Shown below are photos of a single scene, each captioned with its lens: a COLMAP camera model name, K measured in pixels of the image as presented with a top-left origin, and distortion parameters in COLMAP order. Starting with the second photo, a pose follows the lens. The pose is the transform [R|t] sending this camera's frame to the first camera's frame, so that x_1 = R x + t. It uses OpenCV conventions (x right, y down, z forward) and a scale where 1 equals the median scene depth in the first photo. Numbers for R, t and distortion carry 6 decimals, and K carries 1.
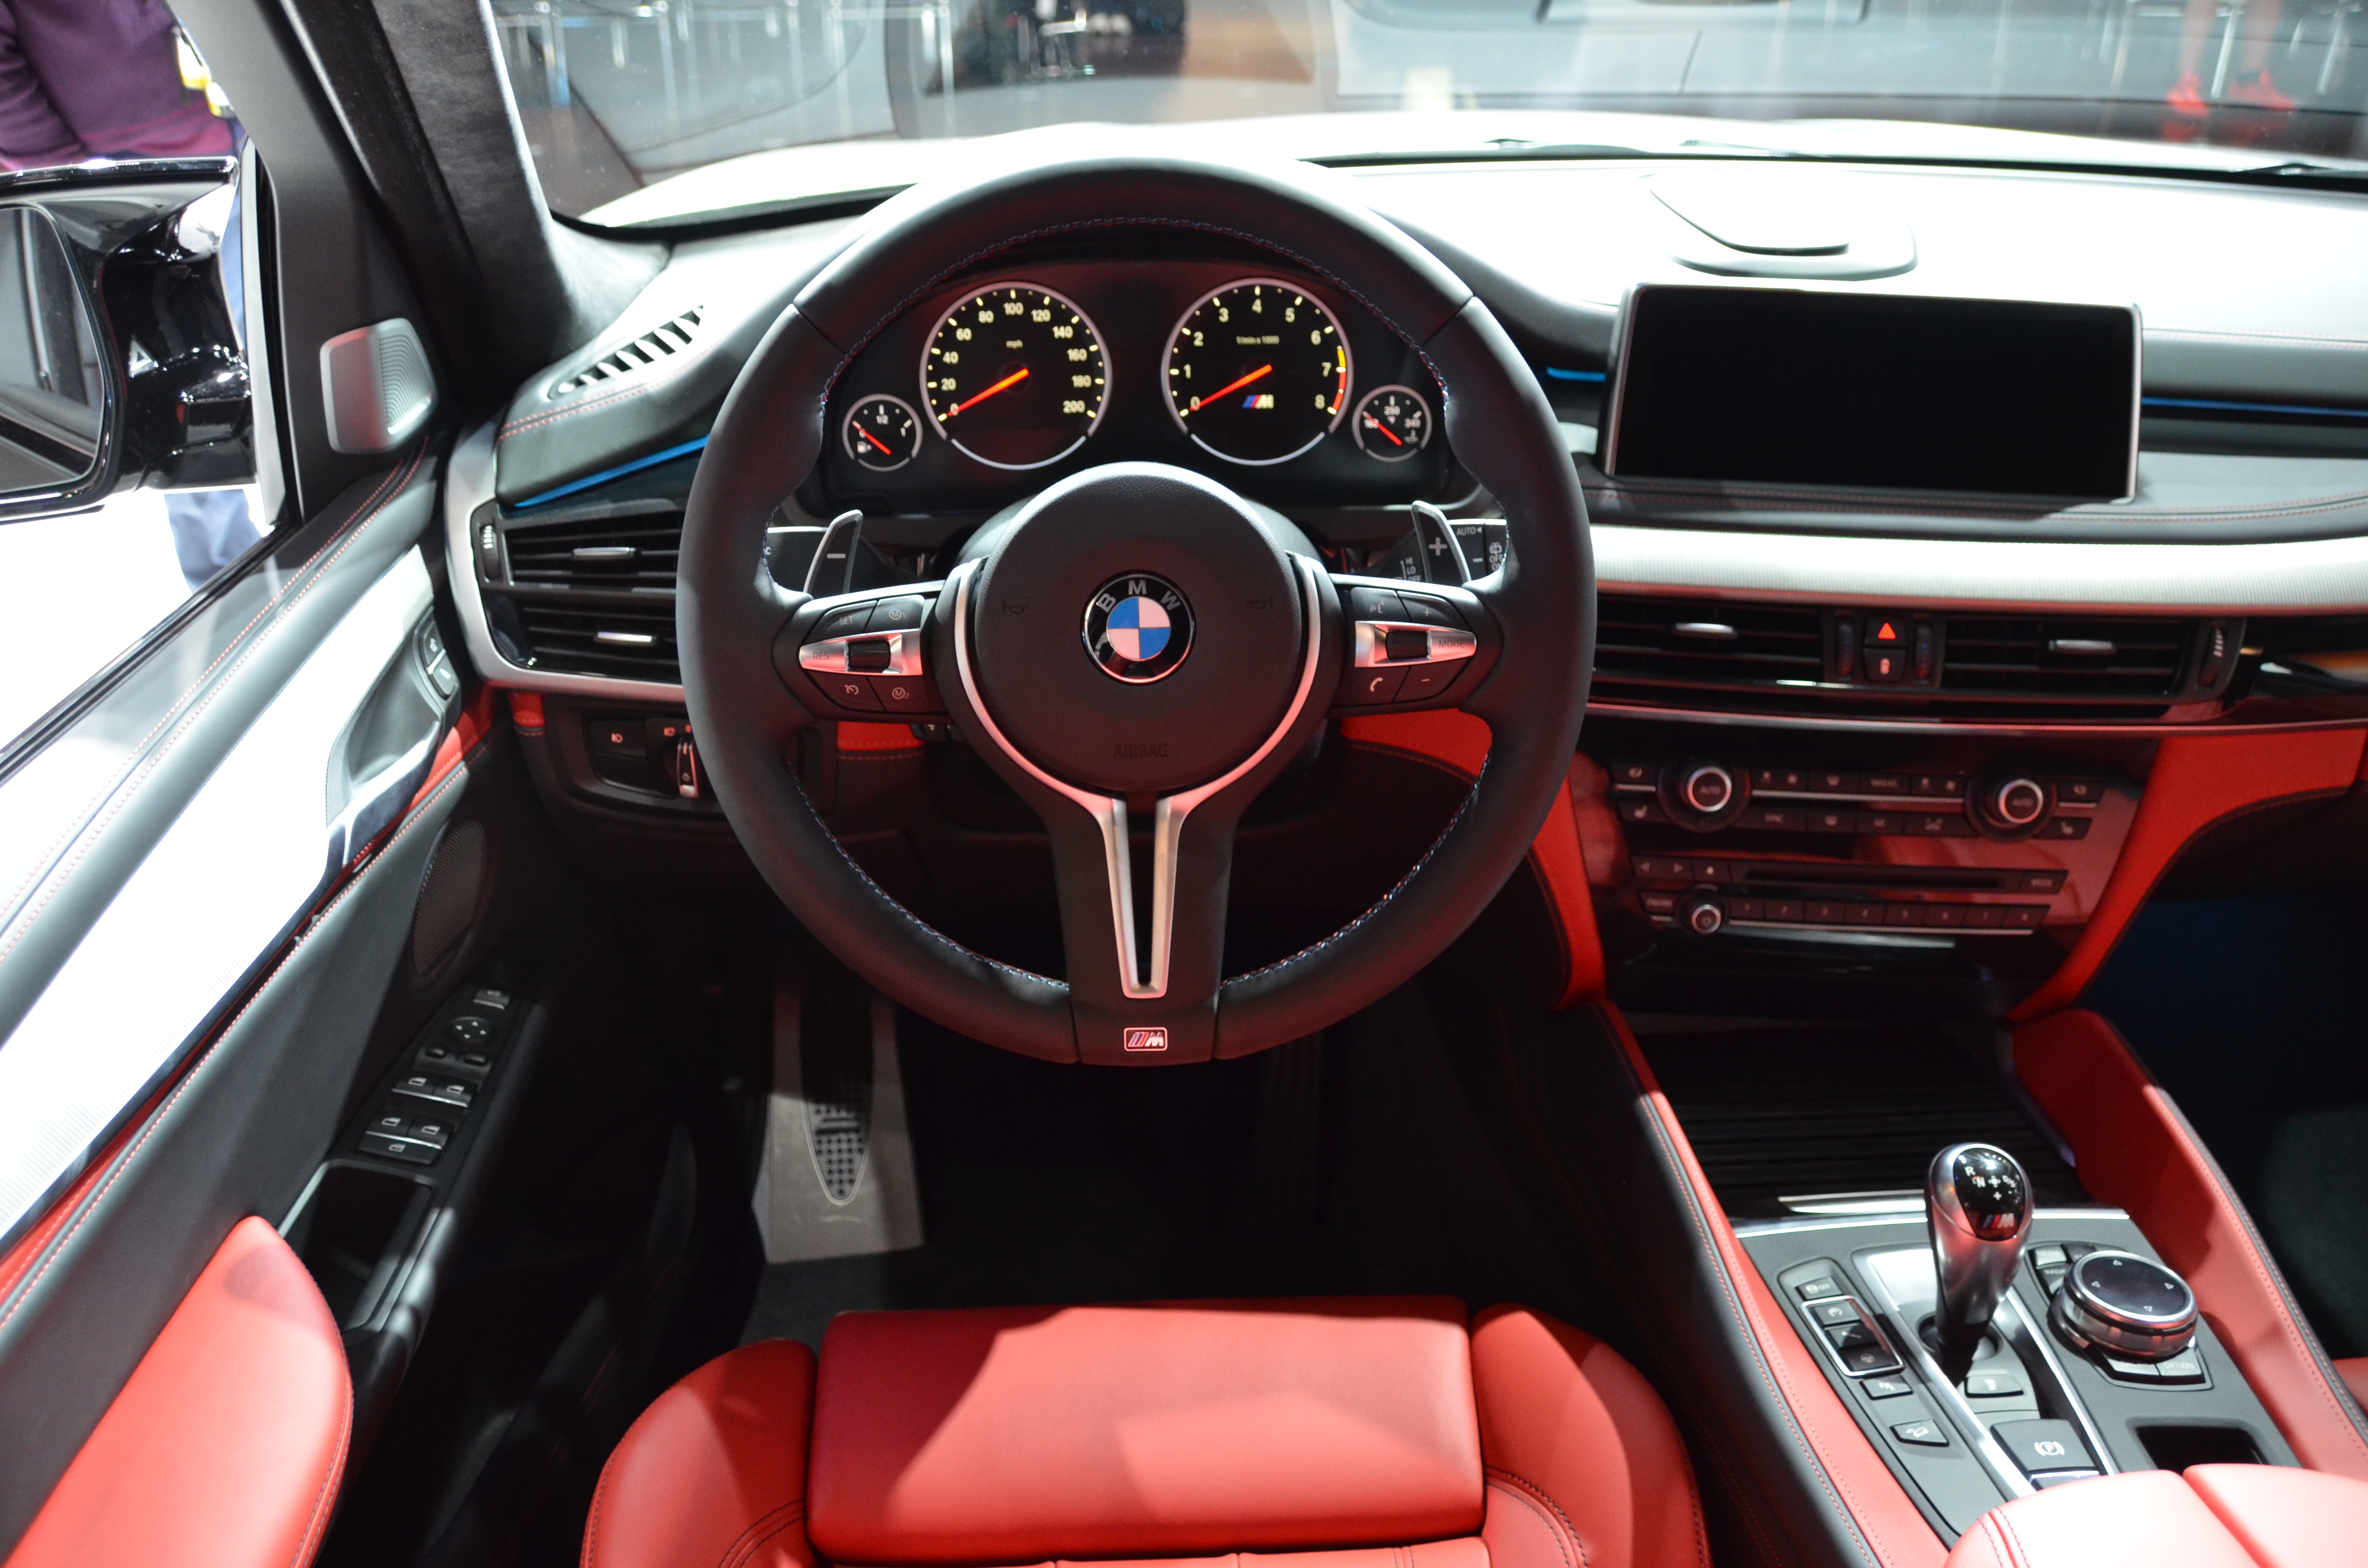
lens RADIAL K [[1792.8, 0, 1171.9], [0, 1792.8, 752.8], [0, 0, 1]] dist [-0.127634, 0.012766]
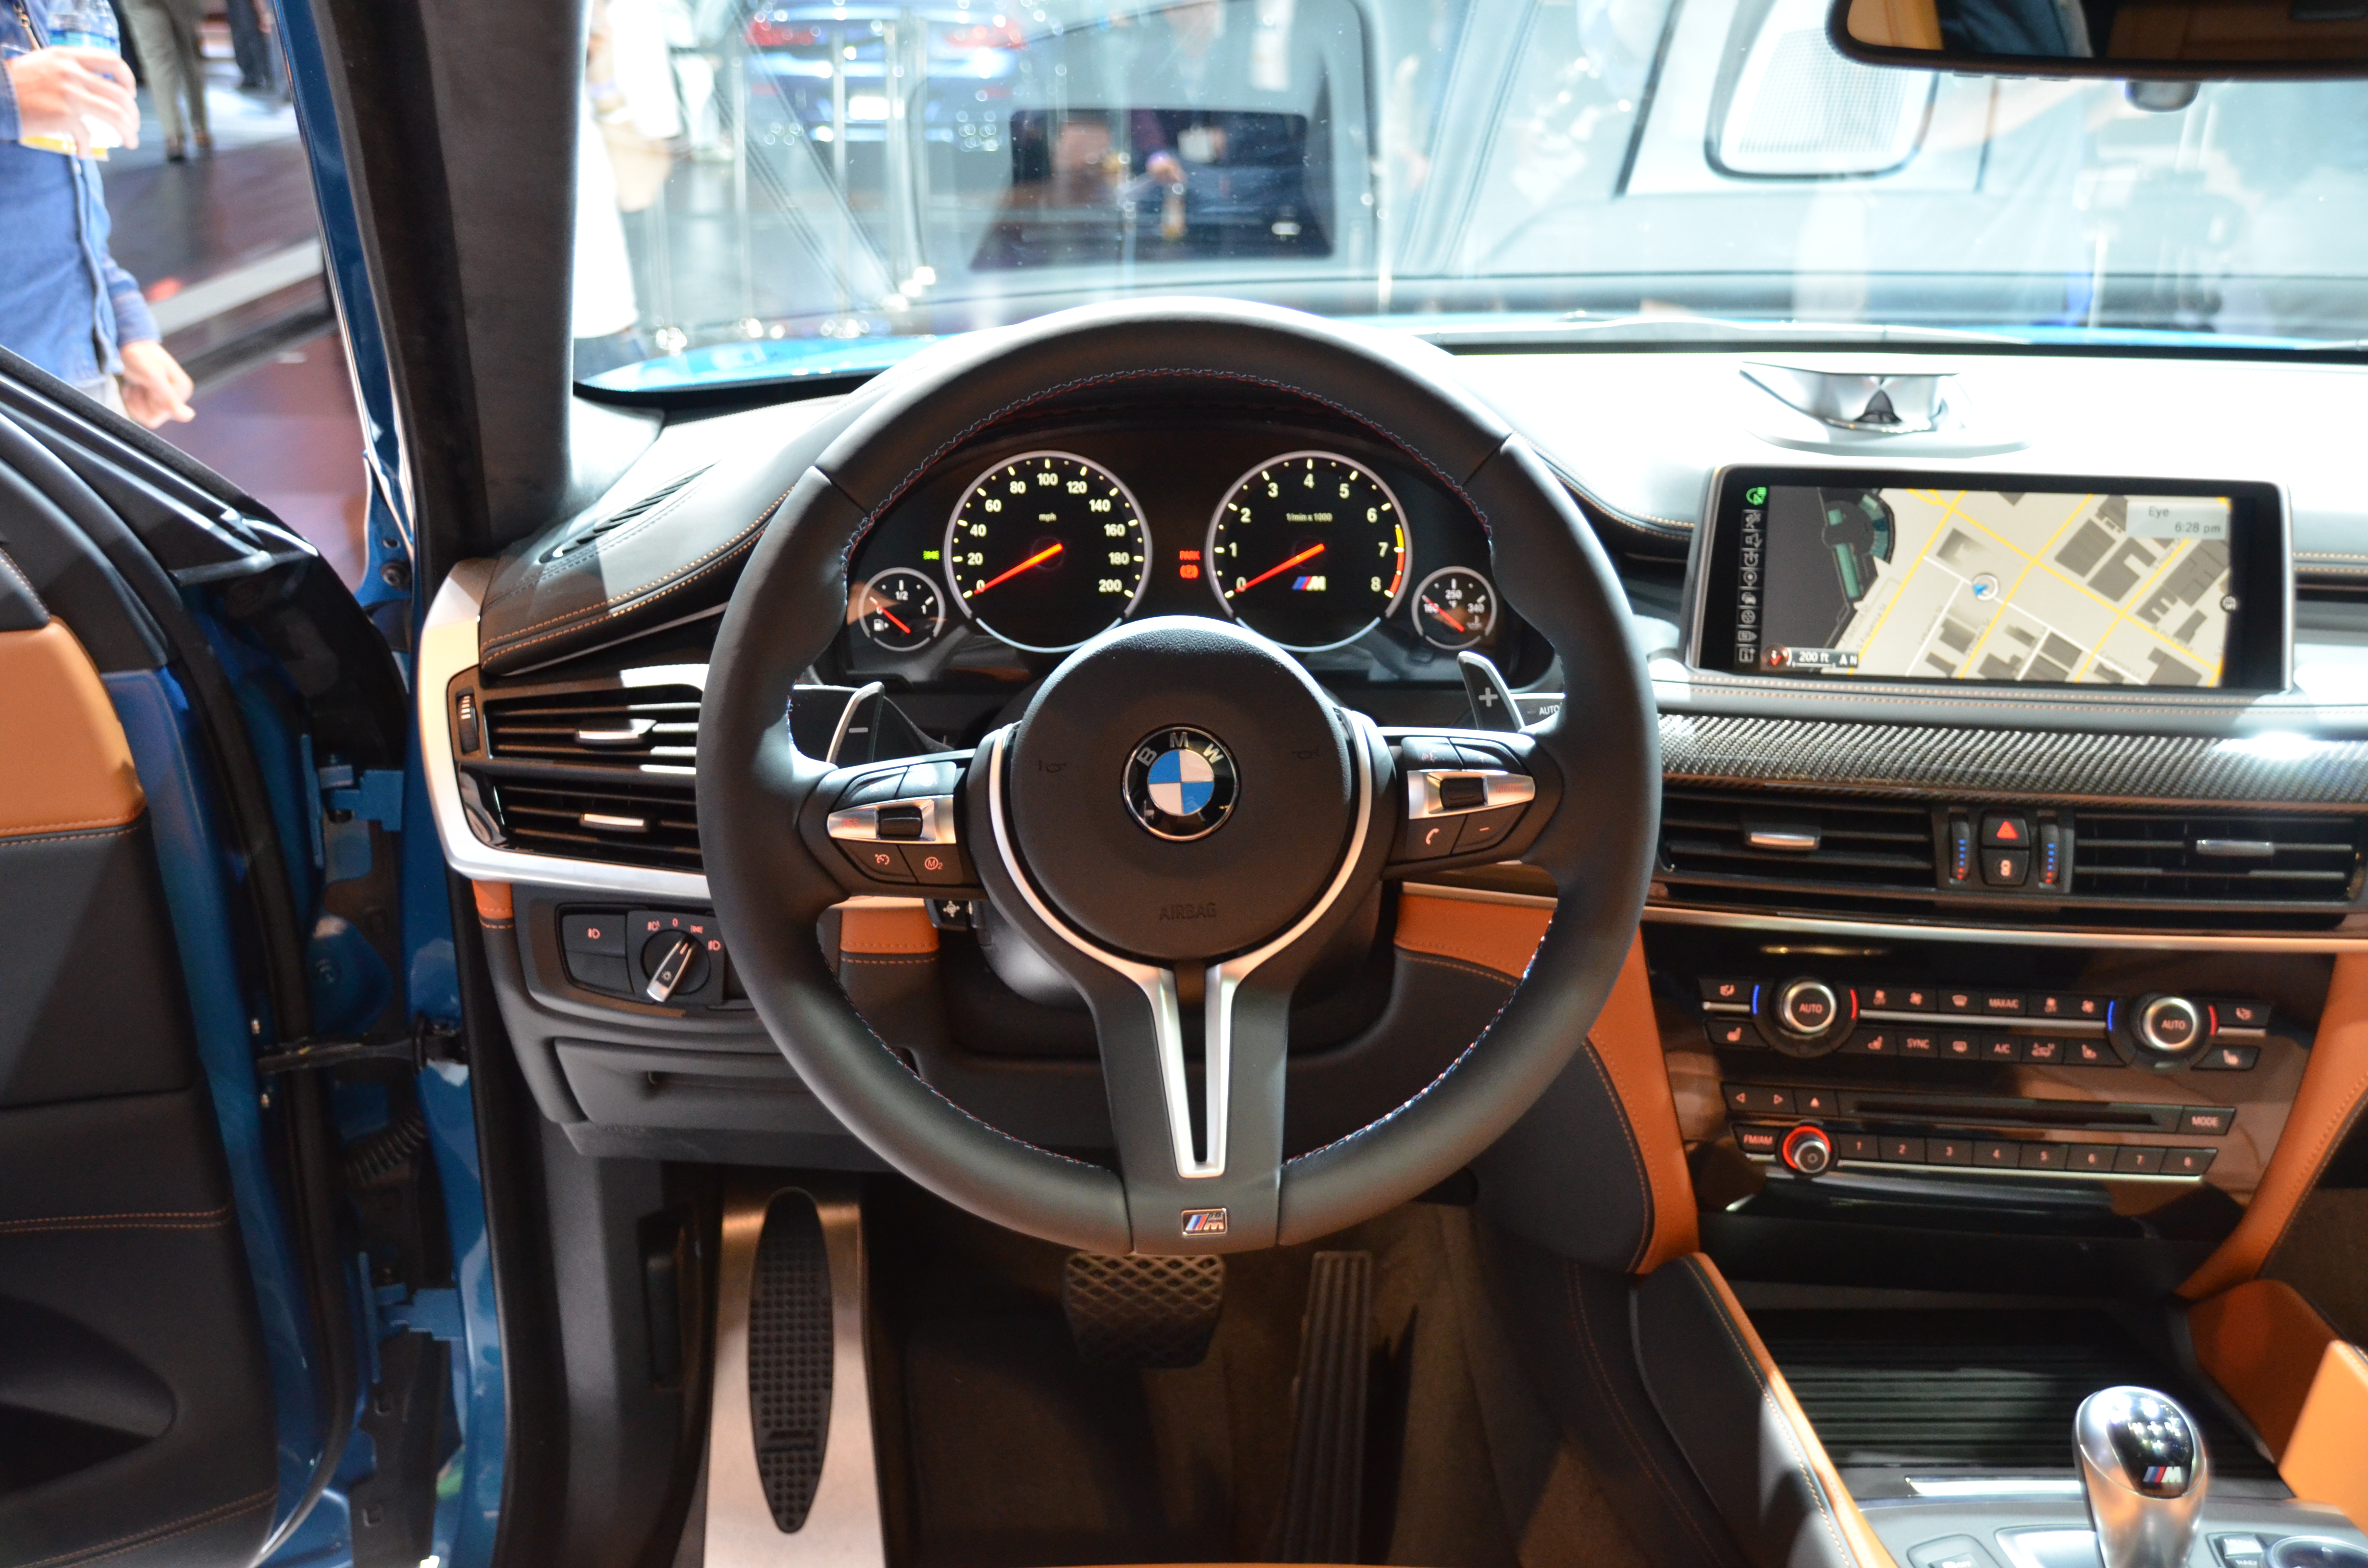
lens RADIAL K [[2406.5, 0, 1184.0], [0, 2406.5, 784.0], [0, 0, 1]] dist [-0.000745, 0.000390]
pose [[0.999896, 0.014416, 0.000243, -0.015601], [-0.014213, 0.988360, -0.151468, 0.097420], [-0.002423, 0.151449, 0.988462, -0.221663]]
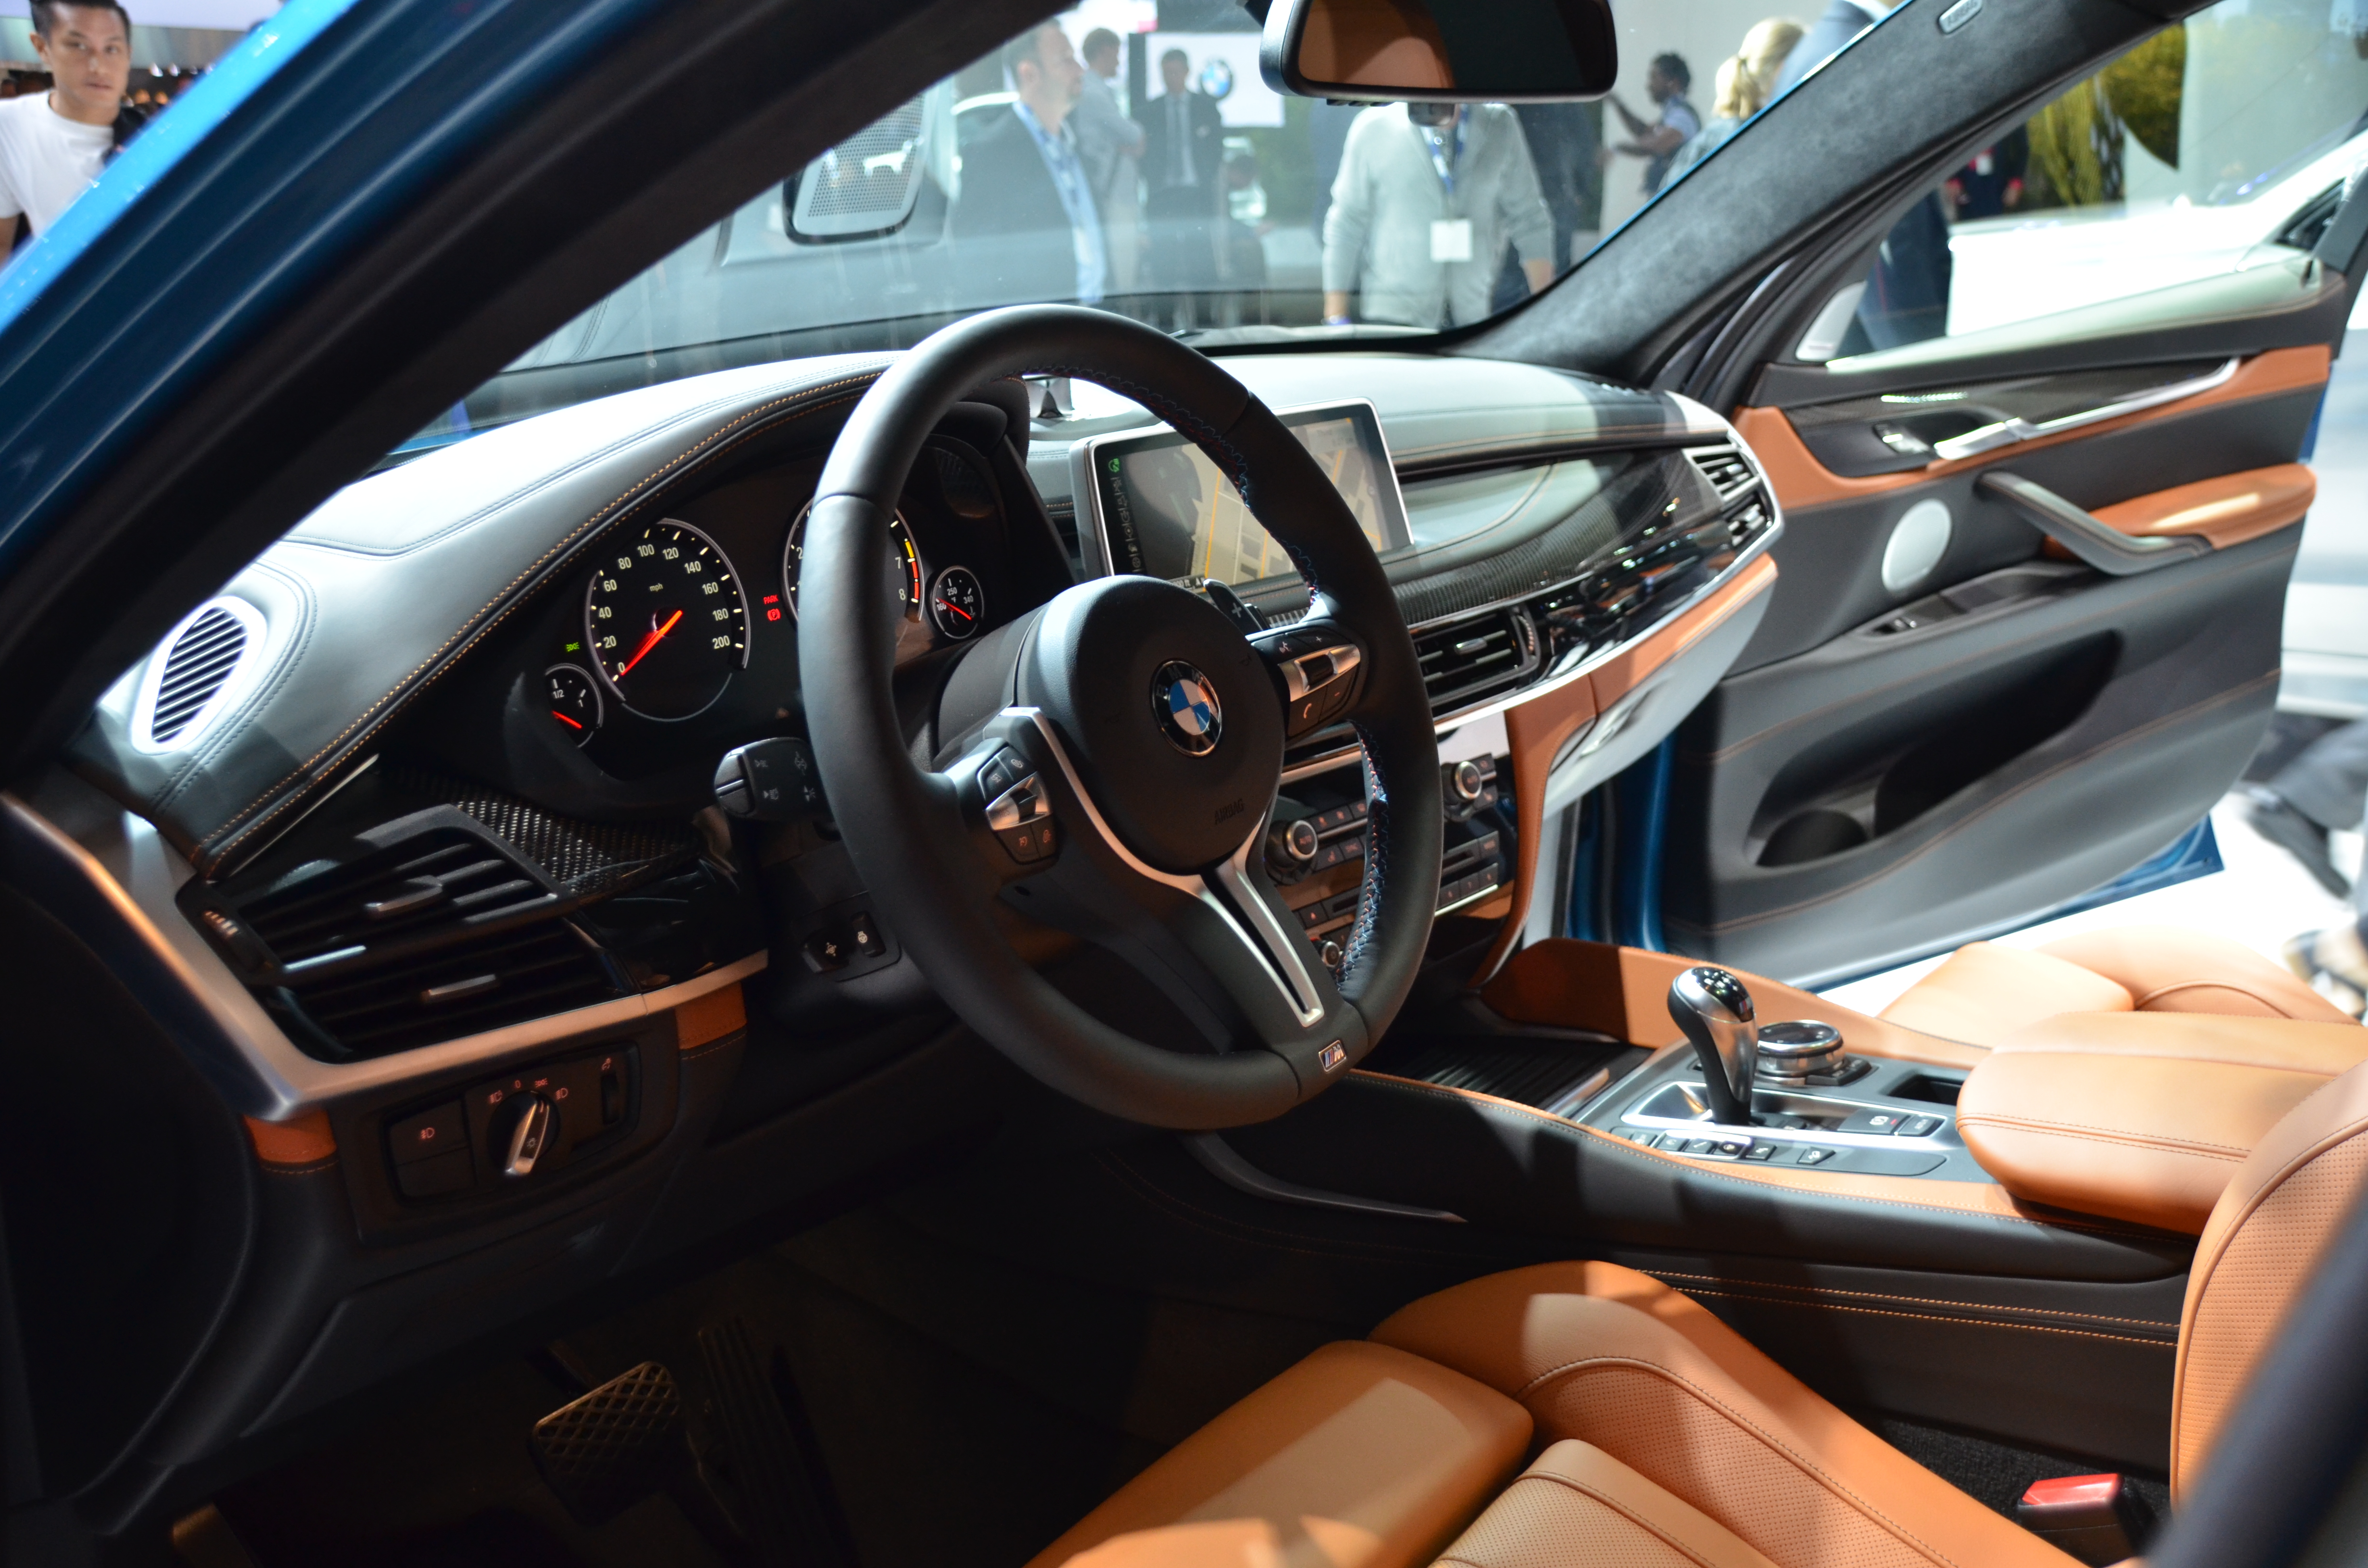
lens RADIAL K [[2406.5, 0, 1184.0], [0, 2406.5, 784.0], [0, 0, 1]] dist [-0.000745, 0.000390]
pose [[0.611212, -0.222850, 0.759446, -0.892649], [0.397349, 0.916253, -0.050928, 0.035712], [-0.684495, 0.332893, 0.648574, 0.038435]]
